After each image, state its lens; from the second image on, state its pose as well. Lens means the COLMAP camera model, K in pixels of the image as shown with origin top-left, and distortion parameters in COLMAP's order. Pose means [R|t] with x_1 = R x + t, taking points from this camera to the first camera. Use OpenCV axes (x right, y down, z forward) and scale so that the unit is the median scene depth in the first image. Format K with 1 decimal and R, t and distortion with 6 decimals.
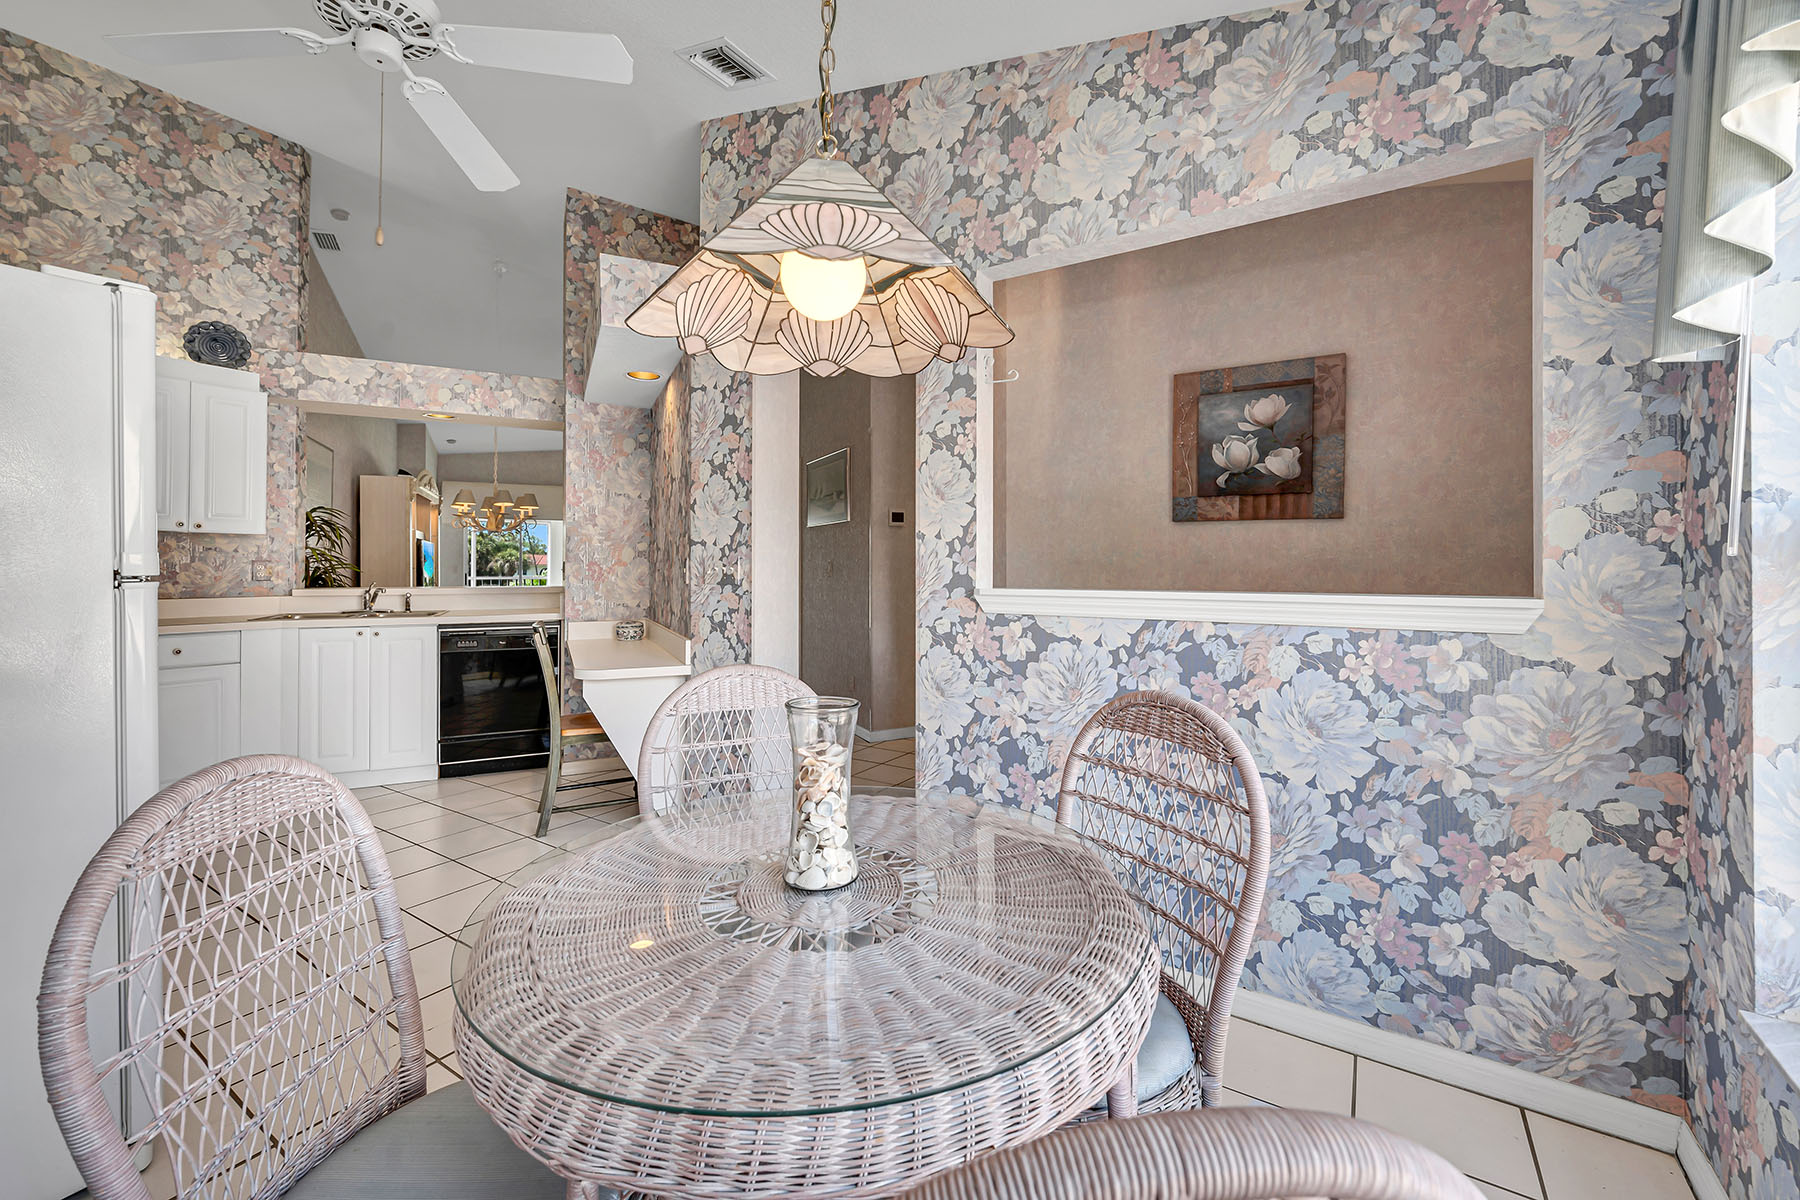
lens RADIAL K [[729.4, 0, 891.4], [0, 729.4, 564.0], [0, 0, 1]] dist [-0.001213, 0.000650]
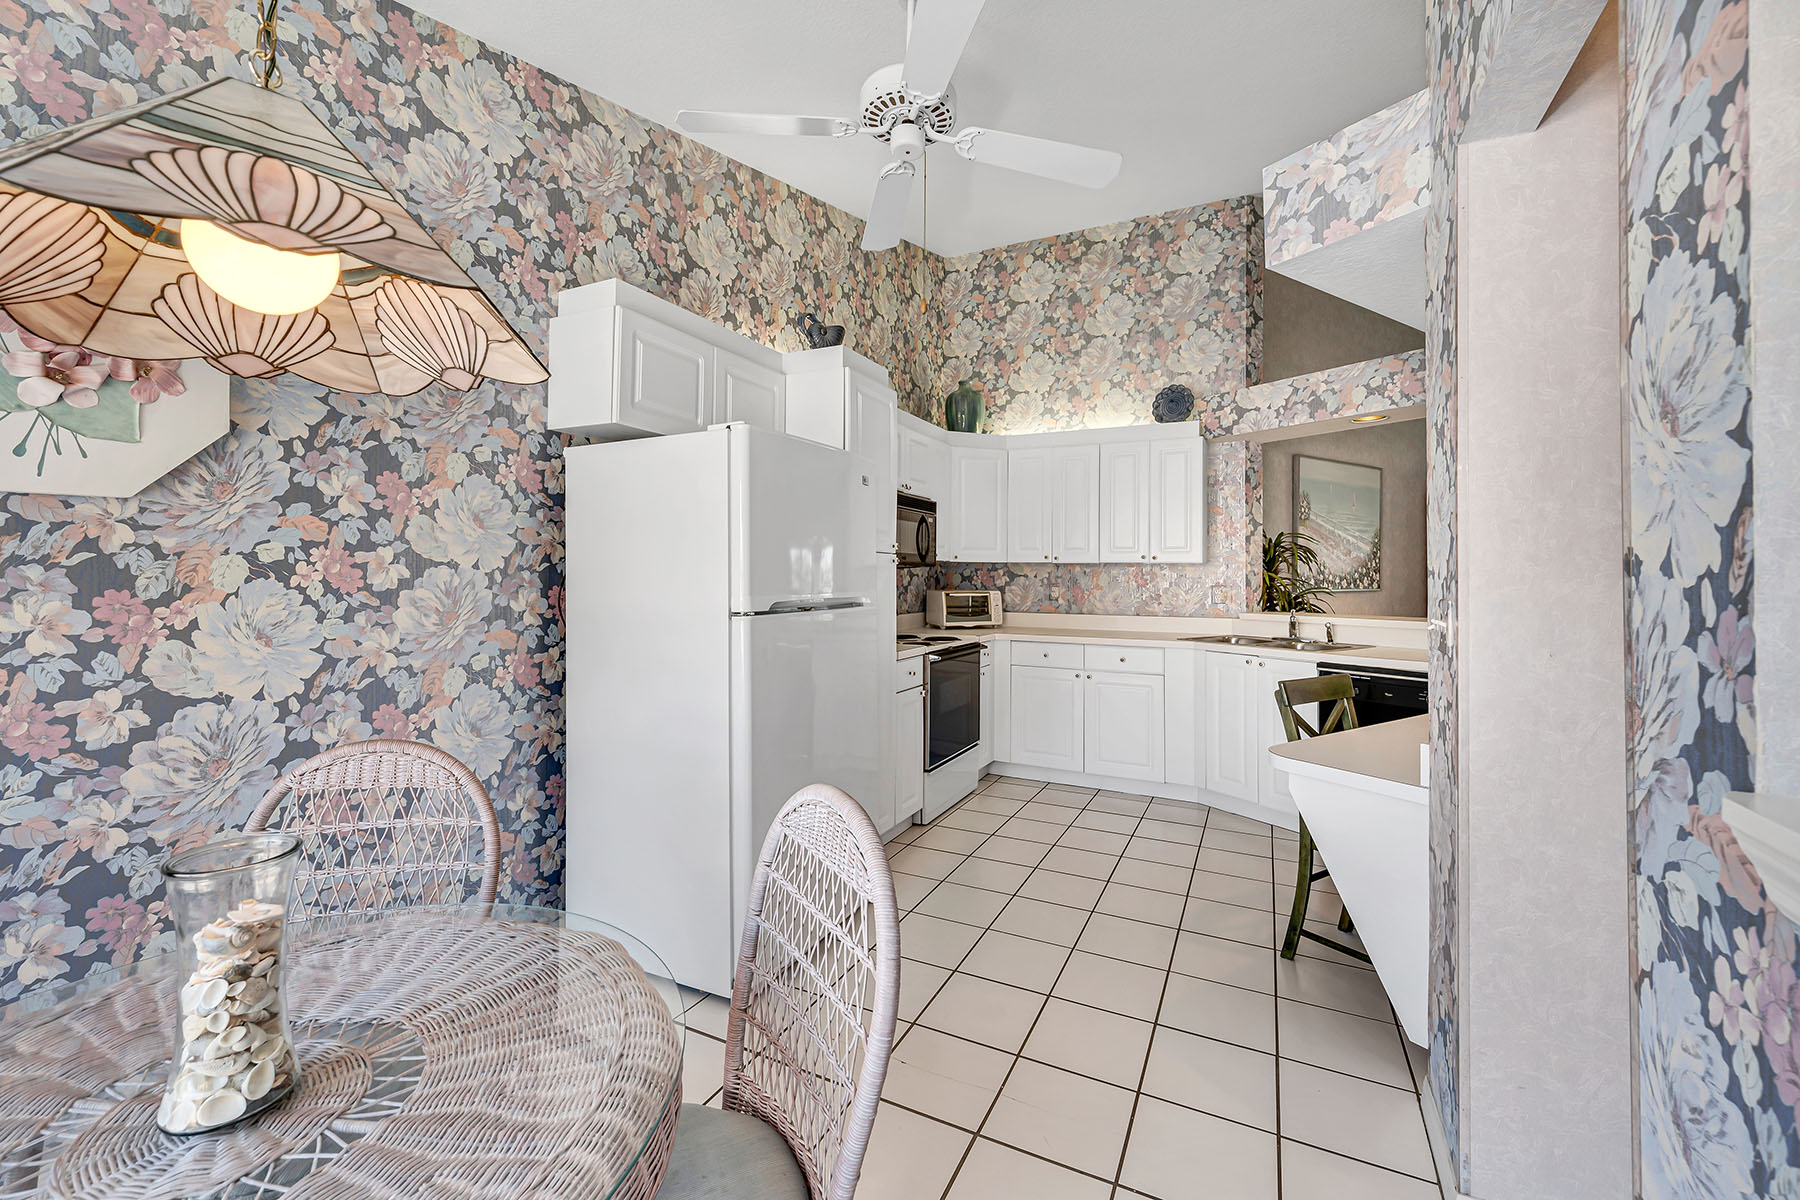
lens RADIAL K [[714.2, 0, 908.9], [0, 714.2, 581.0], [0, 0, 1]] dist [-0.000071, -0.001074]
pose [[0.127807, 0.007200, -0.991773, 0.162249], [0.001000, 0.999972, 0.007389, -0.020024], [0.991799, -0.001936, 0.127796, 0.383579]]
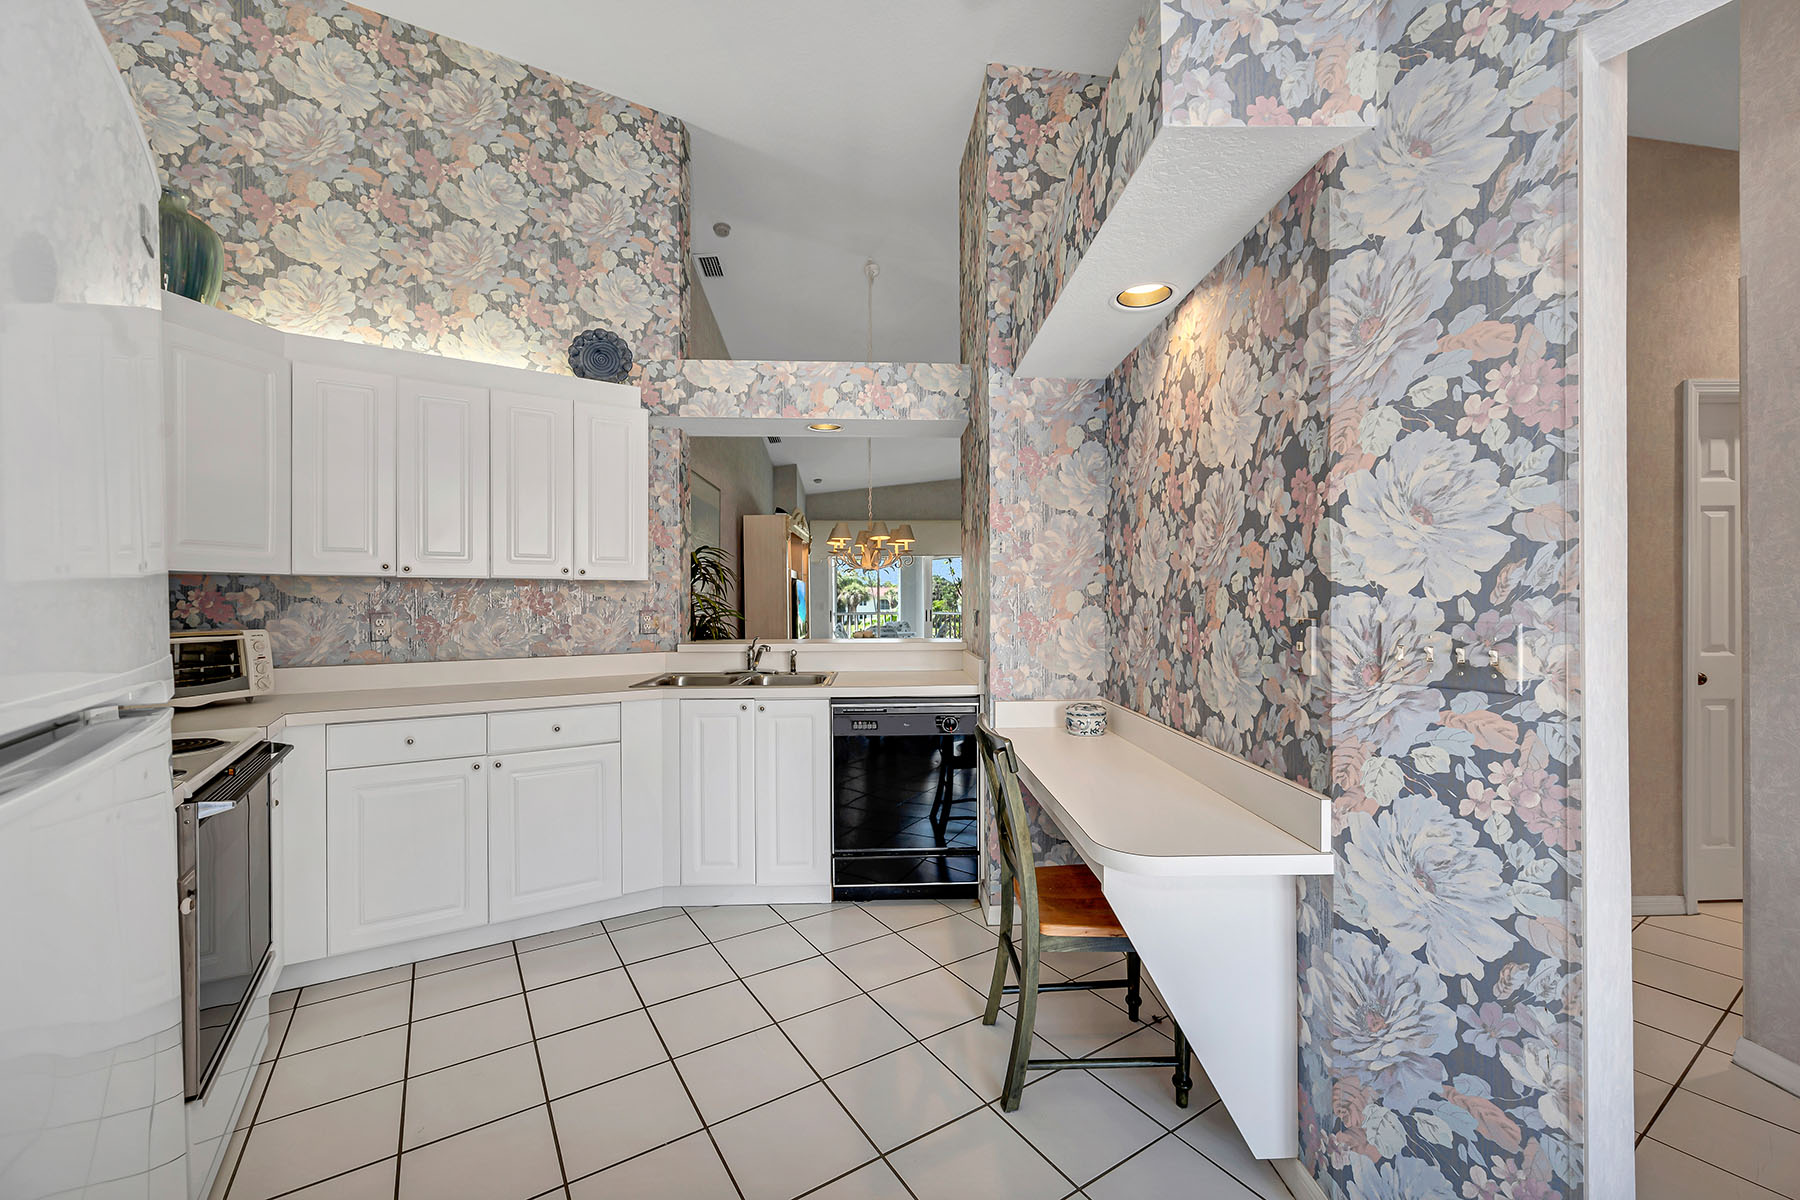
lens RADIAL K [[714.2, 0, 900.9], [0, 714.2, 601.0], [0, 0, 1]] dist [-0.000071, -0.001074]
pose [[0.914836, -0.004257, -0.403804, -0.247909], [0.007985, 0.999940, 0.007548, -0.019646], [0.403748, -0.010129, 0.914814, 0.345361]]
